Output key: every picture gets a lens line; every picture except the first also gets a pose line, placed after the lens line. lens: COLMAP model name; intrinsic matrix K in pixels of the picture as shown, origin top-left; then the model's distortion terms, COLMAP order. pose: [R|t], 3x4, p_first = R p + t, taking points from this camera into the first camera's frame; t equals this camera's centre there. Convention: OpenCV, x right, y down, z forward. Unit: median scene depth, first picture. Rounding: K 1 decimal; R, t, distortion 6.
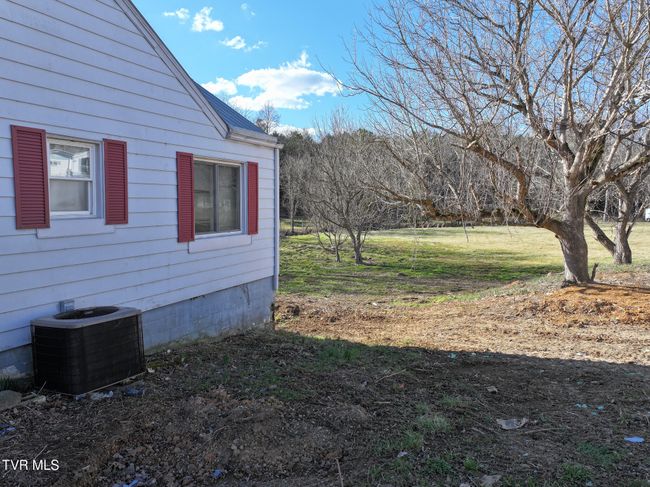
lens RADIAL K [[469.6, 0, 325.0], [0, 469.6, 243.5], [0, 0, 1]] dist [0.030567, 0.007043]
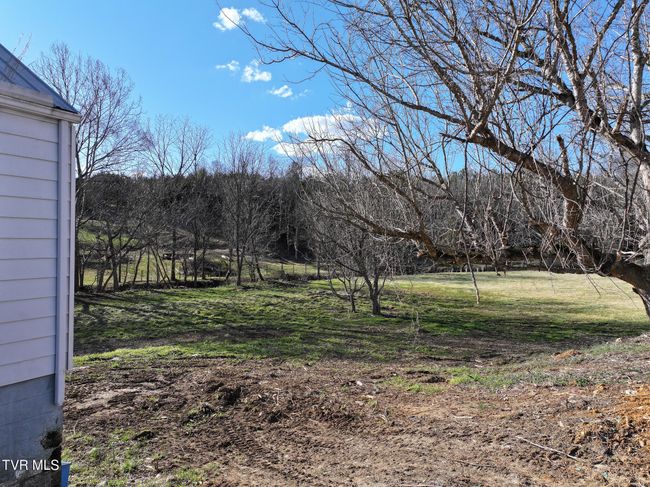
lens RADIAL K [[469.6, 0, 325.0], [0, 469.6, 243.5], [0, 0, 1]] dist [0.030567, 0.007043]
pose [[0.995965, -0.002146, -0.089717, 0.070175], [-0.006156, 0.995726, -0.092154, -0.007700], [0.089531, 0.092334, 0.991695, 0.167614]]
